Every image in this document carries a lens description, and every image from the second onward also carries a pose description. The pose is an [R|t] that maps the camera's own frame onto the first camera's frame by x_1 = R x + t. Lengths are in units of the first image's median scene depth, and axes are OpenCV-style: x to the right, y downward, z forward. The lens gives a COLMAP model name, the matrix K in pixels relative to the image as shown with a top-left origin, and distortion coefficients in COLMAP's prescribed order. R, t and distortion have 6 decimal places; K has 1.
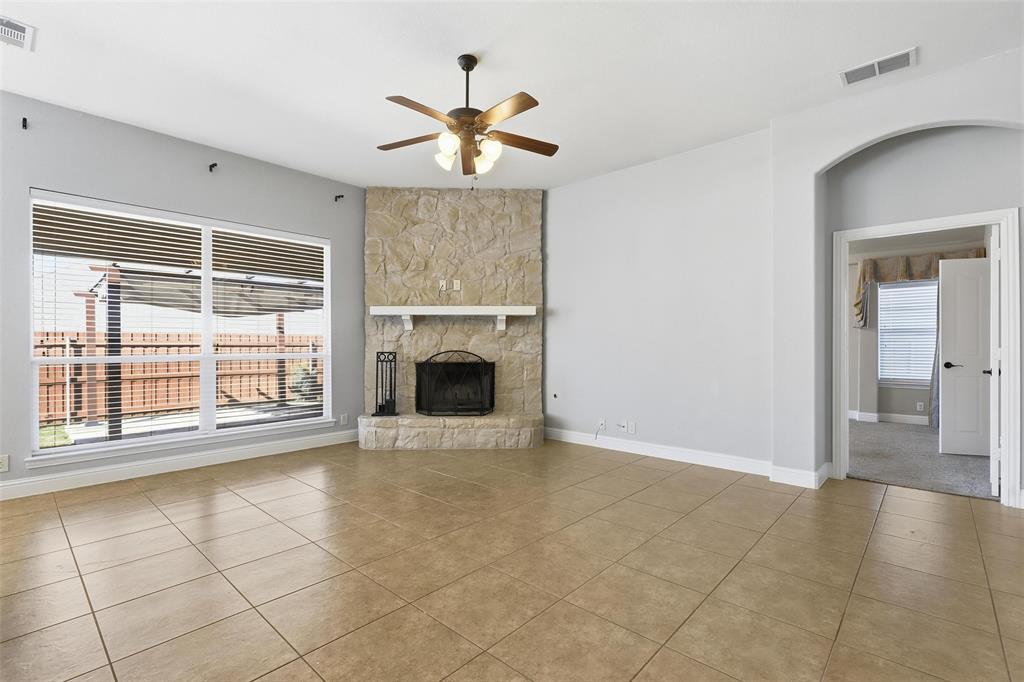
lens RADIAL K [[468.0, 0, 515.4], [0, 468.0, 344.6], [0, 0, 1]] dist [0.002079, -0.000455]
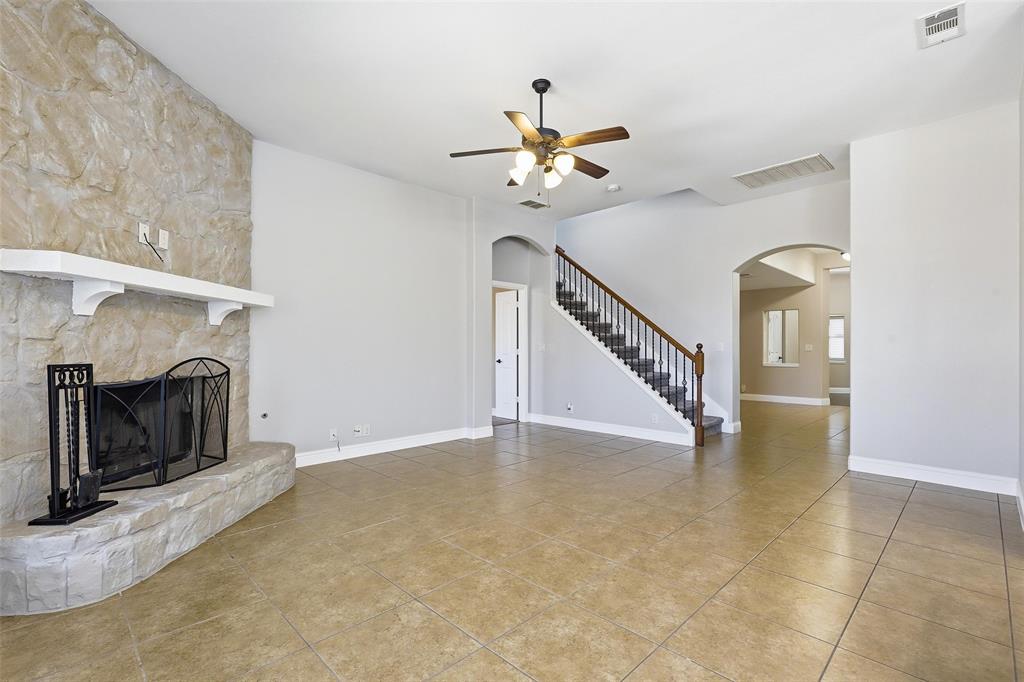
lens RADIAL K [[468.0, 0, 515.4], [0, 468.0, 344.6], [0, 0, 1]] dist [0.002079, -0.000455]
pose [[0.052294, 0.007504, 0.998604, -0.657304], [0.005848, 0.999952, -0.007820, 0.003423], [-0.998615, 0.006249, 0.052248, 0.562887]]
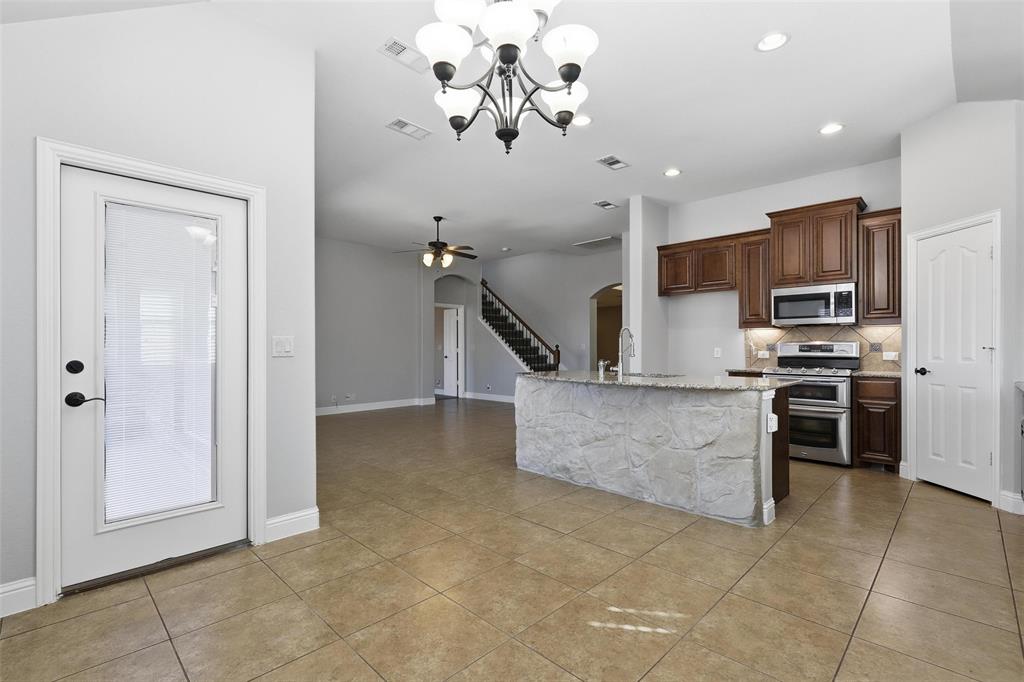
lens RADIAL K [[468.0, 0, 515.4], [0, 468.0, 344.6], [0, 0, 1]] dist [0.002079, -0.000455]
pose [[0.041076, 0.006282, 0.999136, -1.277114], [0.009708, 0.999931, -0.006687, 0.004648], [-0.999109, 0.009975, 0.041012, 0.303899]]
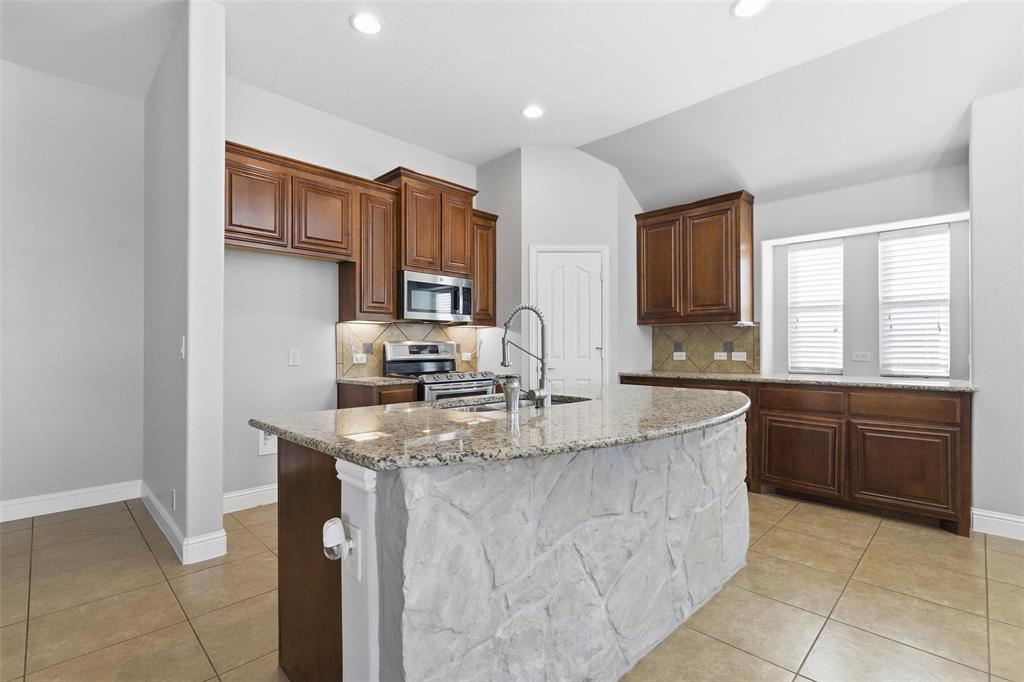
lens RADIAL K [[468.0, 0, 515.4], [0, 468.0, 344.6], [0, 0, 1]] dist [0.002079, -0.000455]
pose [[-0.998839, 0.003534, 0.048040, -0.510123], [0.003557, 0.999994, 0.000375, 0.003810], [-0.048039, 0.000545, -0.998845, 0.522784]]
